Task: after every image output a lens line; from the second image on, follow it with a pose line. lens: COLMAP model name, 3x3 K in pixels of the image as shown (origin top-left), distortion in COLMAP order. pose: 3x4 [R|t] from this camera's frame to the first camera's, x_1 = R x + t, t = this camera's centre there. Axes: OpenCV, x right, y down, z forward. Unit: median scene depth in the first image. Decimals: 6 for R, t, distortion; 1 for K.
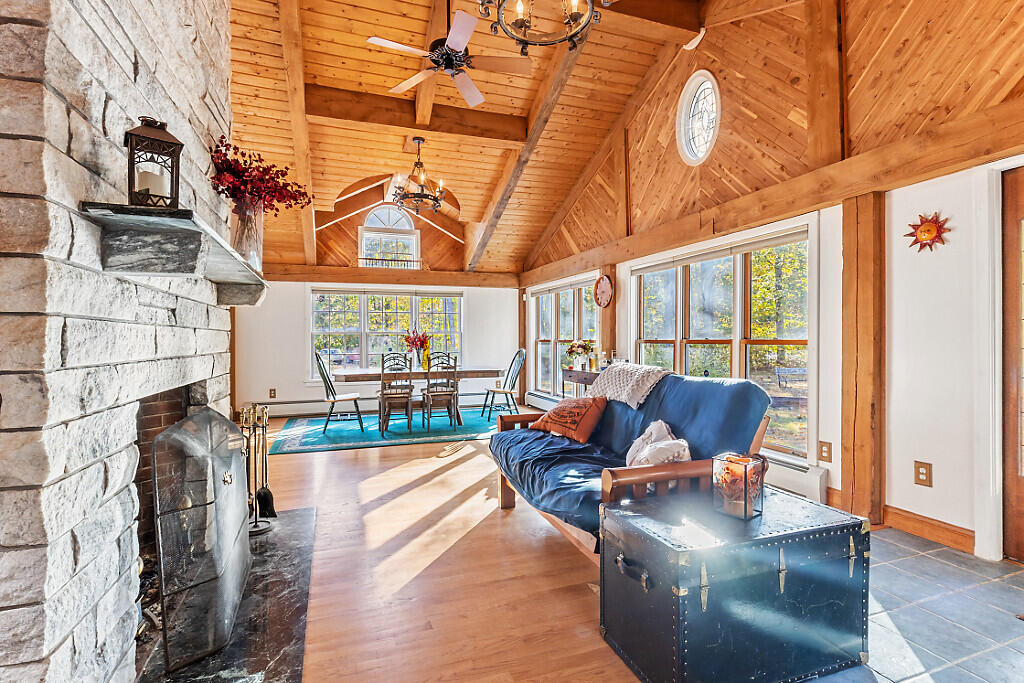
lens RADIAL K [[470.0, 0, 507.7], [0, 470.0, 342.8], [0, 0, 1]] dist [0.001136, -0.000181]
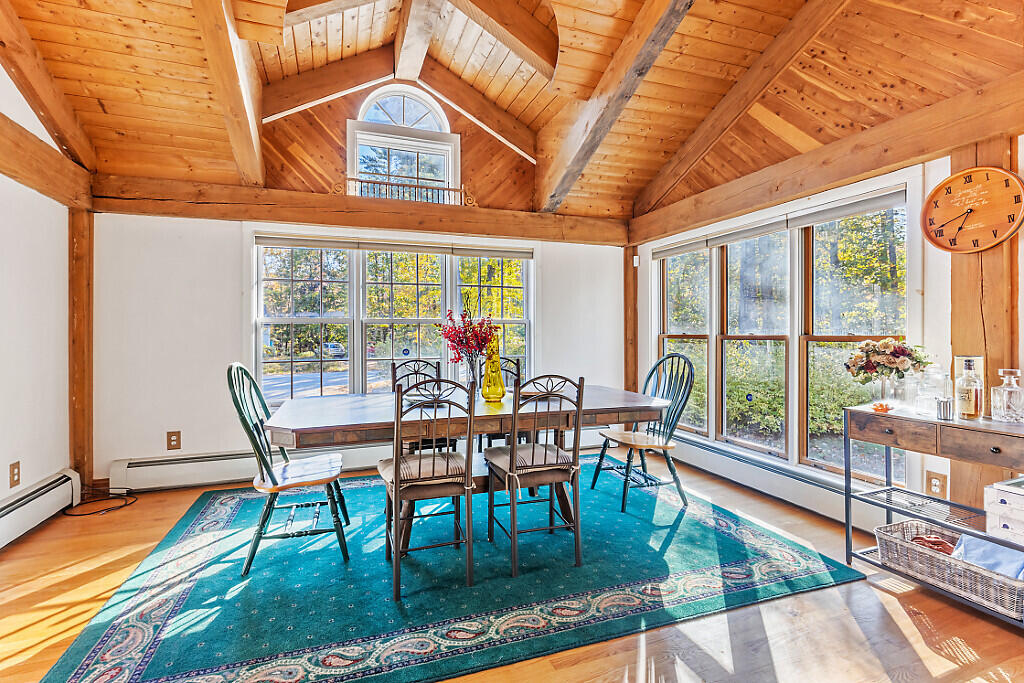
lens RADIAL K [[470.0, 0, 508.9], [0, 470.0, 335.6], [0, 0, 1]] dist [0.001136, -0.000181]
pose [[0.999989, 0.002967, -0.003567, -0.128706], [-0.002980, 0.999988, -0.003758, -0.003199], [0.003556, 0.003769, 0.999987, 0.457845]]
